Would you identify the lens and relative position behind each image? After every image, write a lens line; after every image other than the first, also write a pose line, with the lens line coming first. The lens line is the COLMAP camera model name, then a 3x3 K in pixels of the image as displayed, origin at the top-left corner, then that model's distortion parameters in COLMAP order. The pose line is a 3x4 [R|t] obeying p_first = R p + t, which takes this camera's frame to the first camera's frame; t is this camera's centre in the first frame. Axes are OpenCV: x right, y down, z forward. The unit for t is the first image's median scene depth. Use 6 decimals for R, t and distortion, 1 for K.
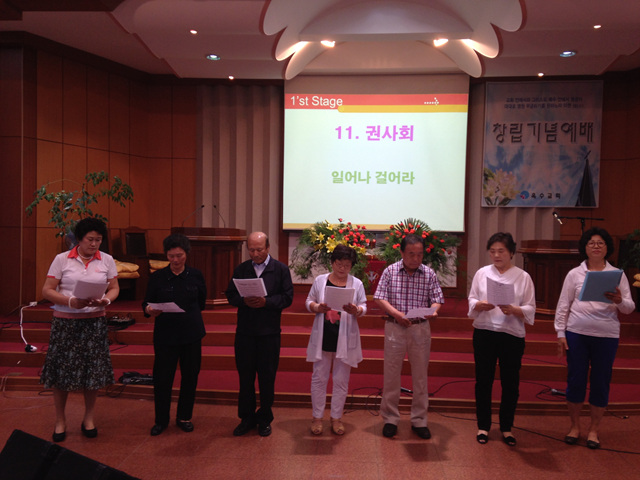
lens RADIAL K [[574.3, 0, 319.0], [0, 574.3, 242.3], [0, 0, 1]] dist [0.182294, -0.226156]
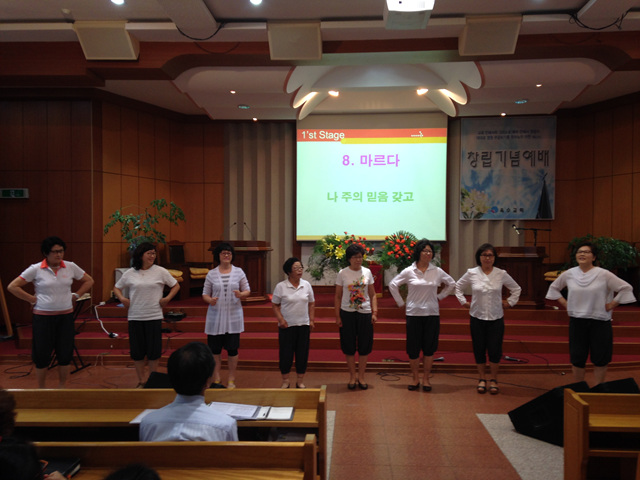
lens RADIAL K [[574.3, 0, 318.6], [0, 574.3, 244.1], [0, 0, 1]] dist [0.182294, -0.226156]
pose [[0.999857, -0.014390, 0.008878, -0.027945], [0.014487, 0.999835, -0.010964, -0.001239], [-0.008718, 0.011091, 0.999900, -0.213579]]
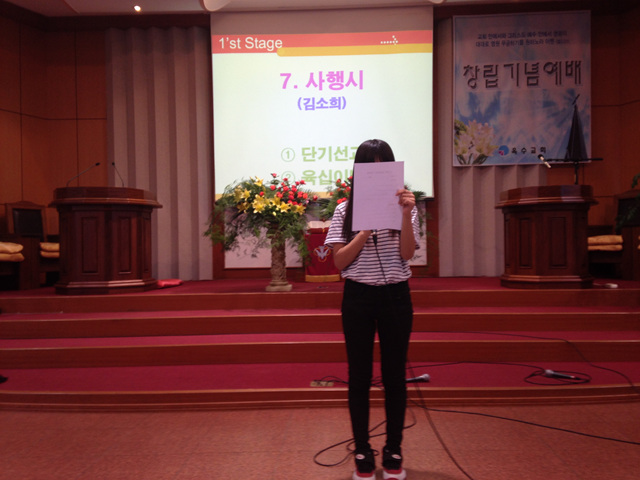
lens RADIAL K [[574.3, 0, 321.6], [0, 574.3, 245.4], [0, 0, 1]] dist [0.182294, -0.226156]
pose [[0.999132, -0.031929, 0.026755, 0.065682], [0.032458, 0.999281, -0.019594, 0.062789], [-0.026111, 0.020445, 0.999450, 0.176596]]
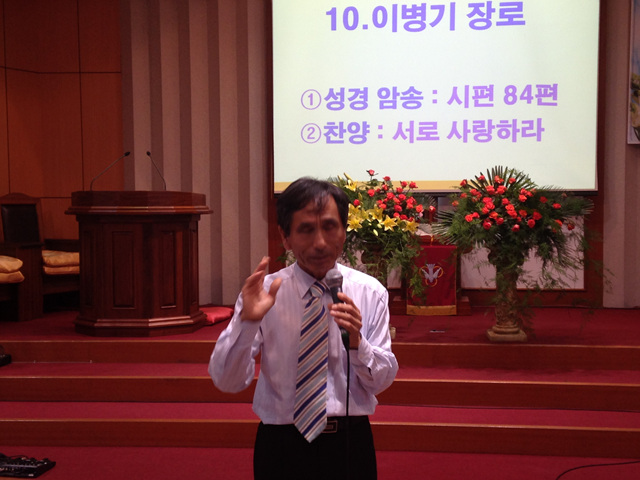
lens RADIAL K [[923.5, 0, 313.5], [0, 923.5, 241.6], [0, 0, 1]] dist [0.169362, 0.000000]
pose [[0.998876, -0.018365, -0.043692, 0.016368], [0.019453, 0.999508, 0.024599, 0.004036], [0.043219, -0.025421, 0.998742, 0.083287]]
